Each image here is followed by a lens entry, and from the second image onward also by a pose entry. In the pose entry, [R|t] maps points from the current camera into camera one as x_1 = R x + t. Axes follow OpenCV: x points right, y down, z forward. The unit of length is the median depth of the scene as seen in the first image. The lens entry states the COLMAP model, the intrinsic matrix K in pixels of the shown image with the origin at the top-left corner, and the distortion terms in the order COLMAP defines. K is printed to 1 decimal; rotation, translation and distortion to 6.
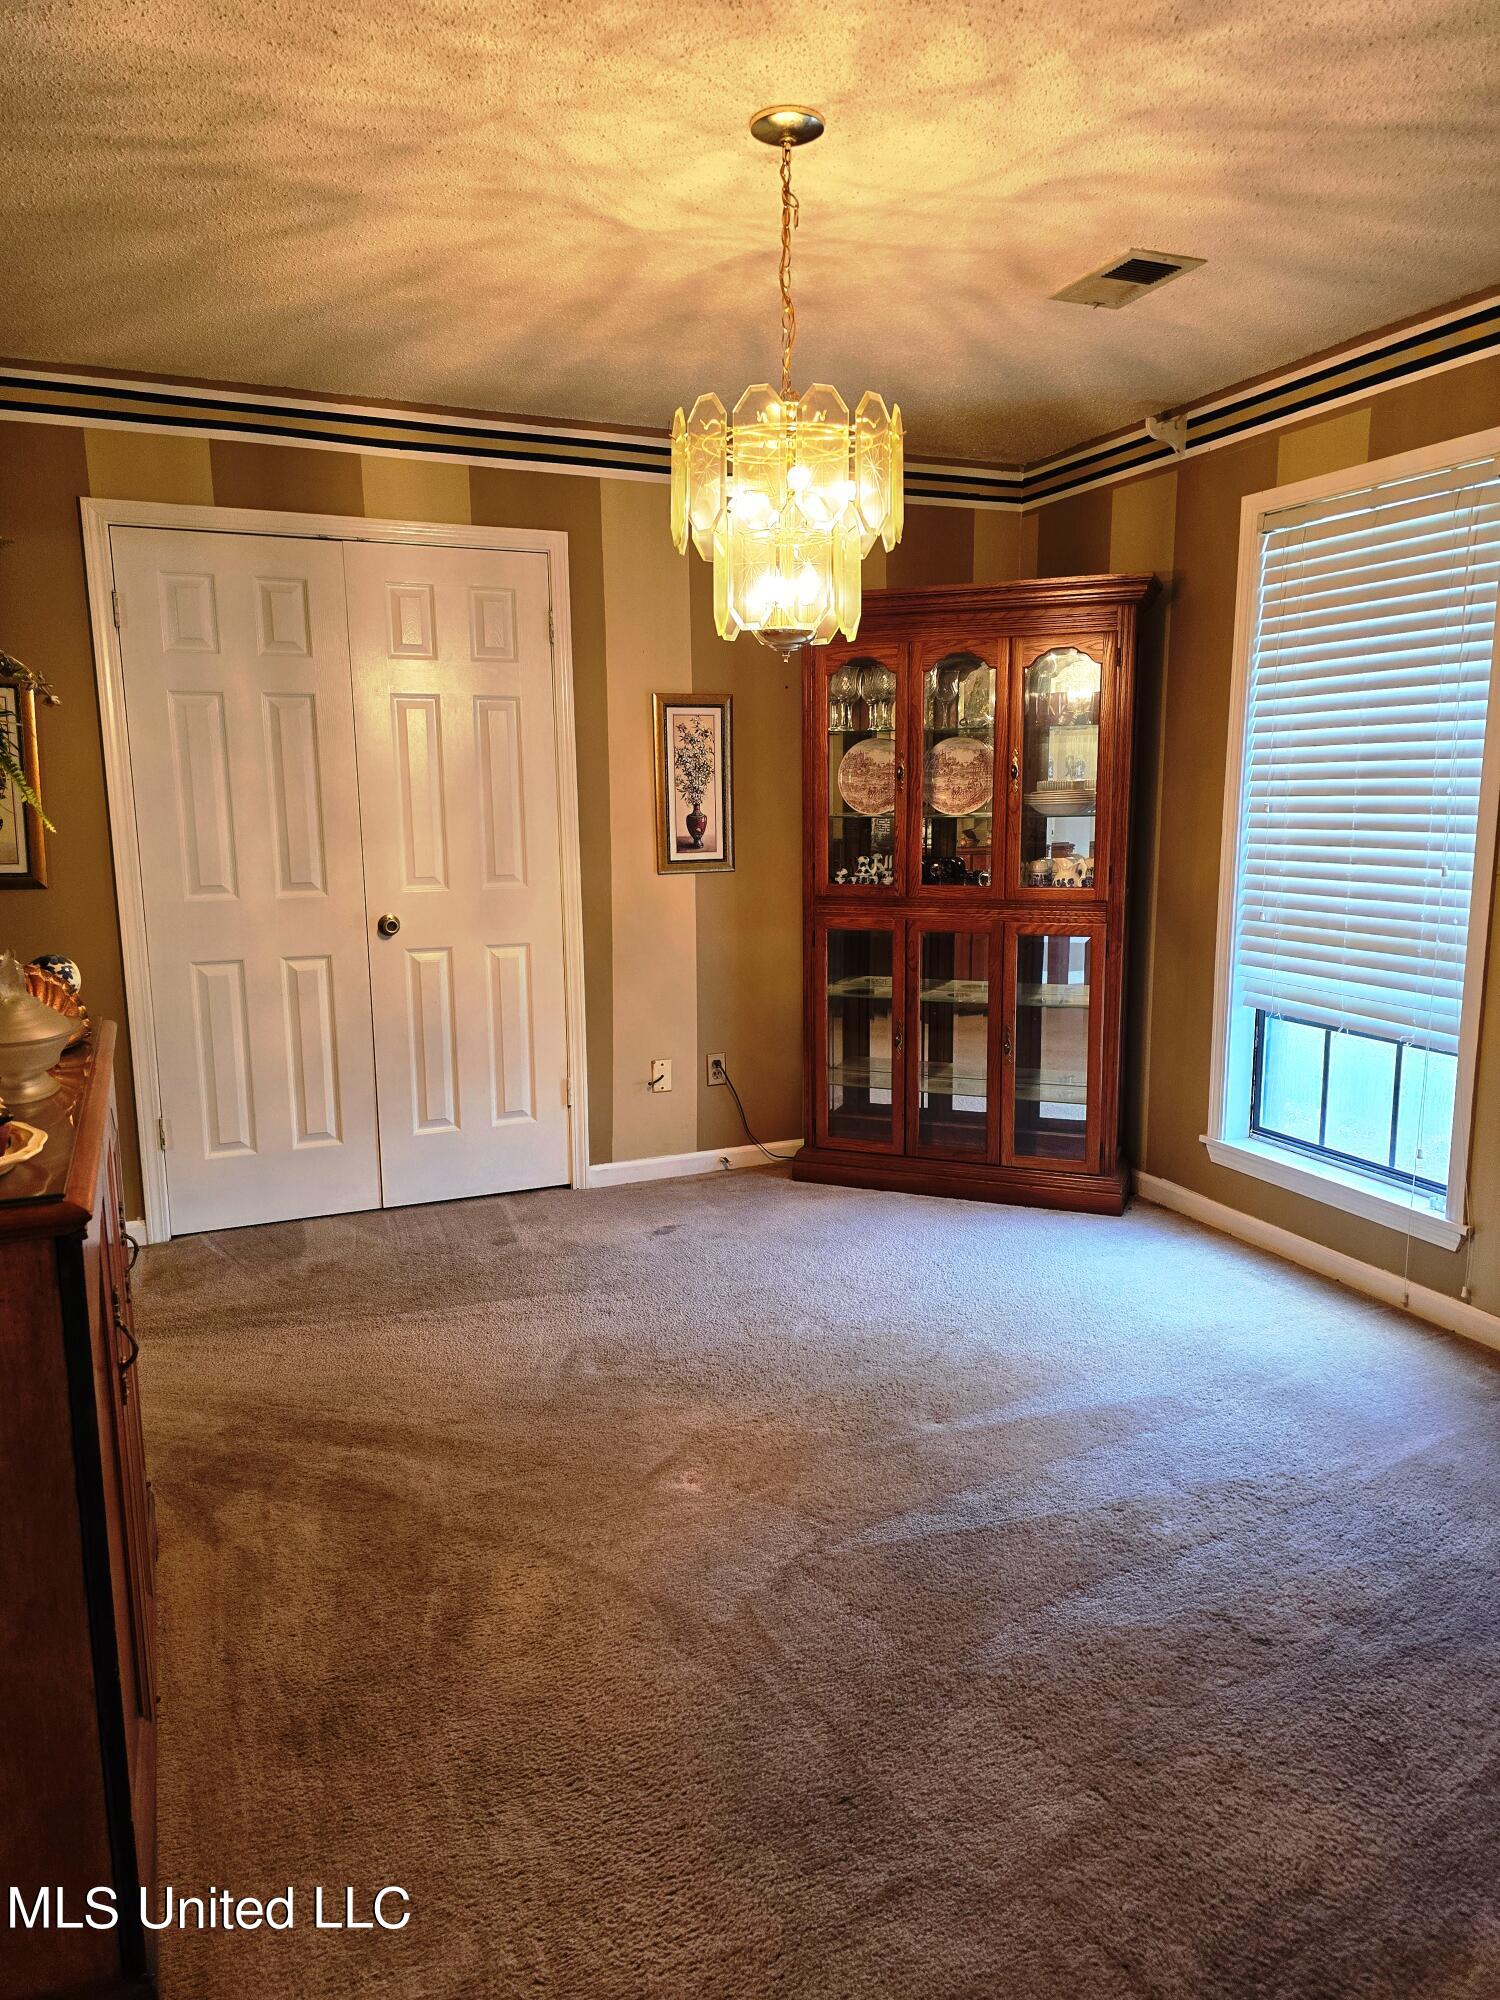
lens RADIAL K [[1367.9, 0, 783.9], [0, 1367.9, 981.2], [0, 0, 1]] dist [0.066703, -0.066449]
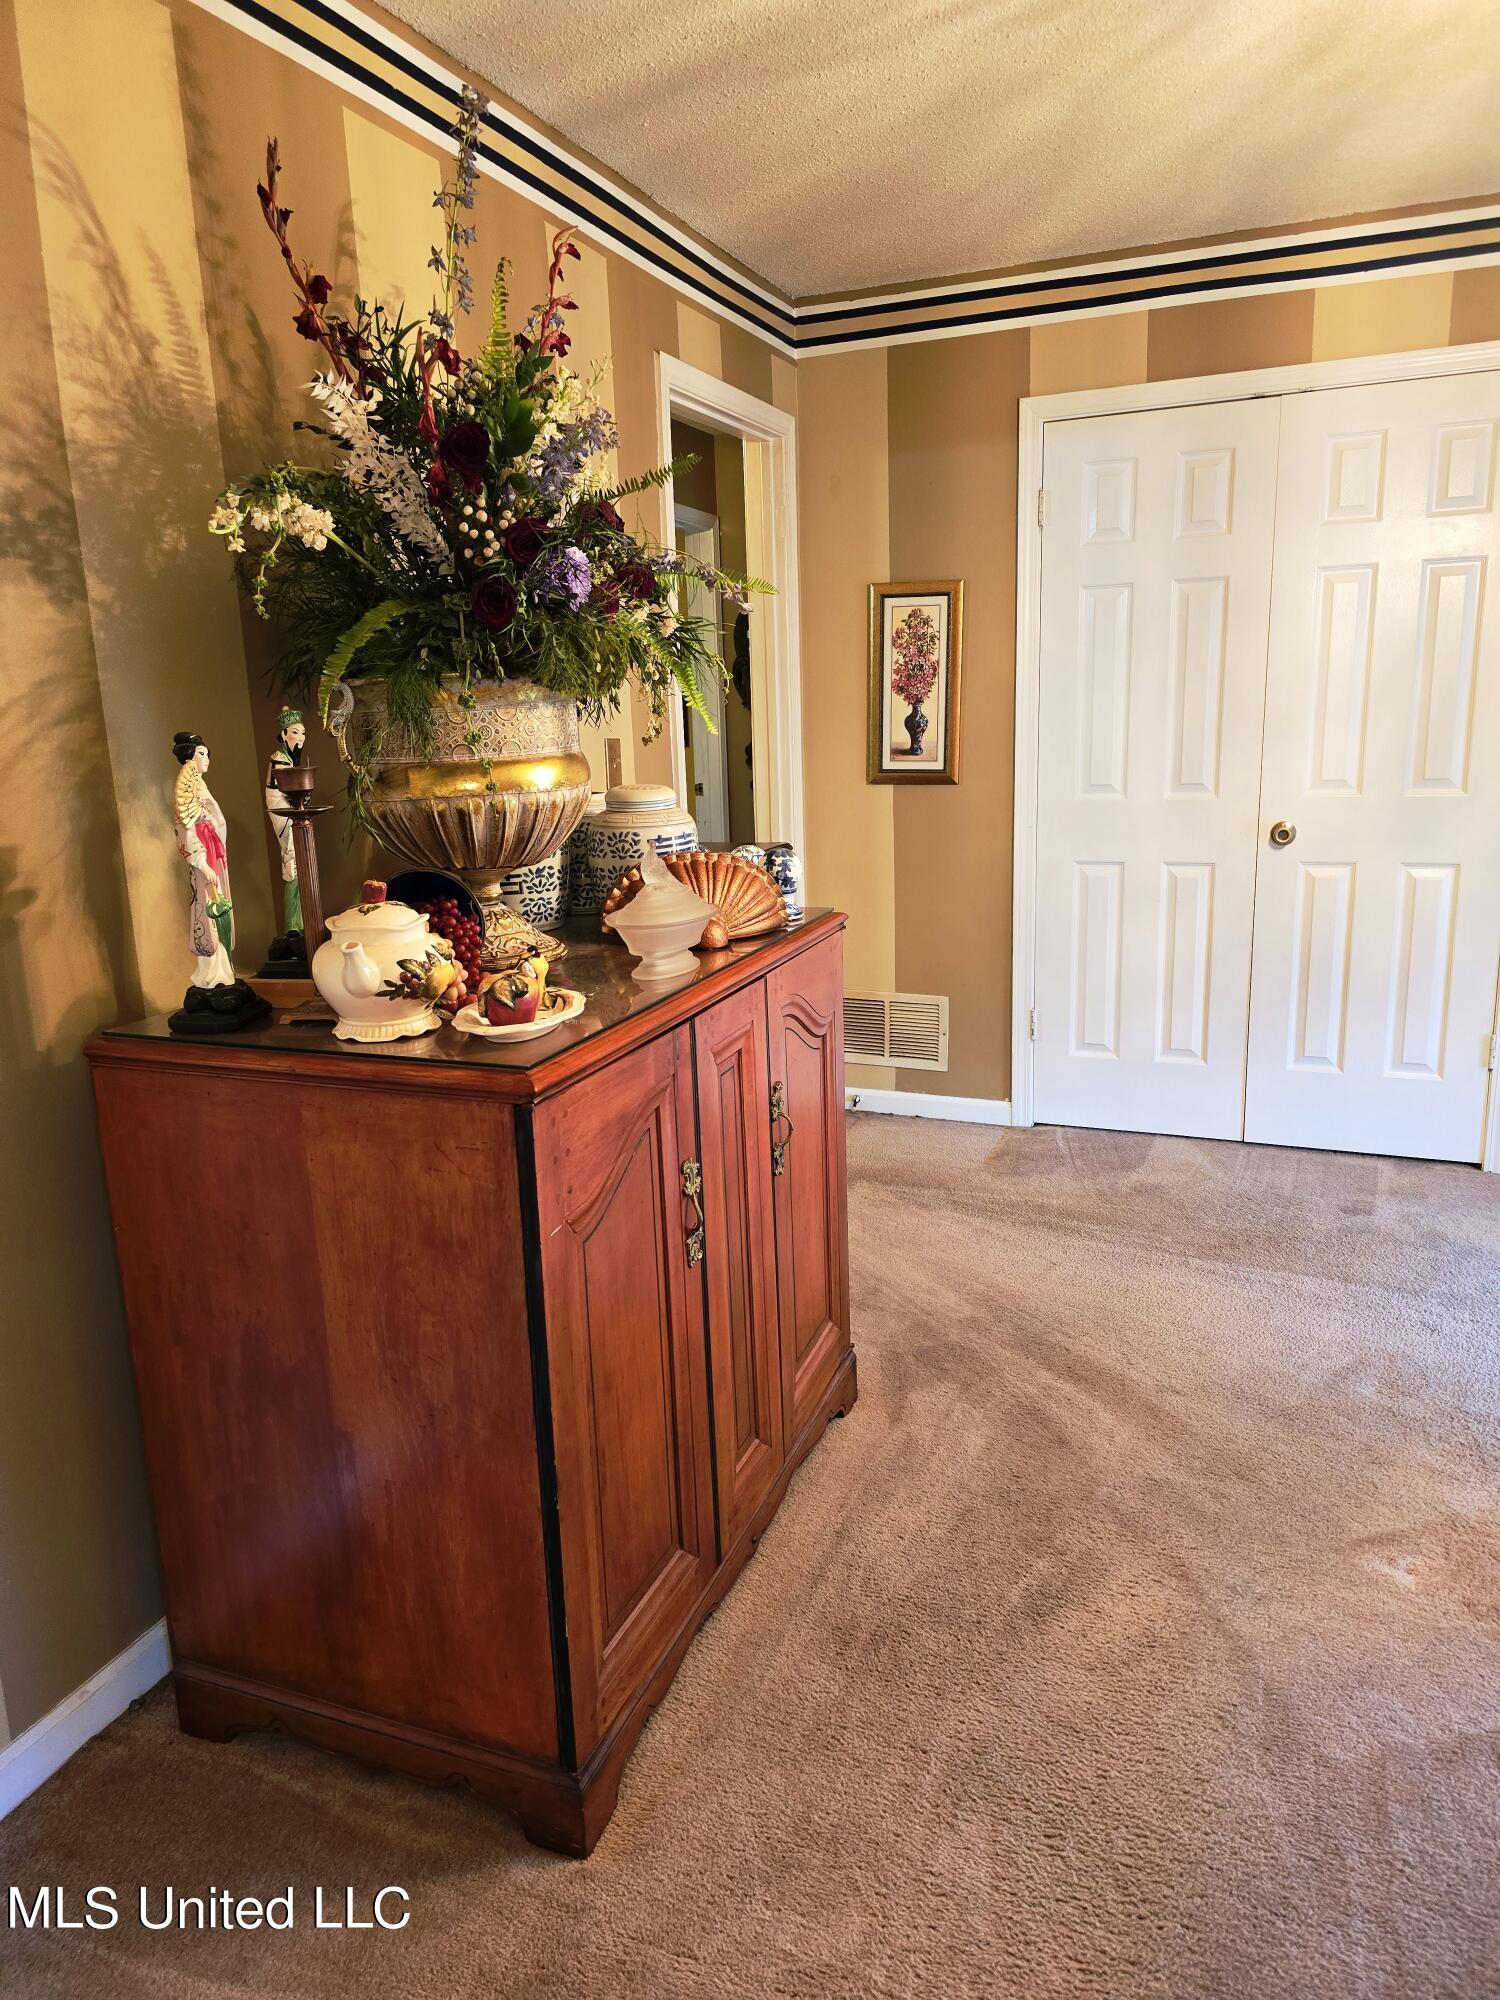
lens RADIAL K [[1367.9, 0, 783.9], [0, 1367.9, 981.2], [0, 0, 1]] dist [0.066703, -0.066449]
pose [[0.687127, 0.130771, -0.714672, 0.161525], [-0.076975, 0.991235, 0.107368, -0.019130], [0.722449, -0.018764, 0.691170, 0.163551]]
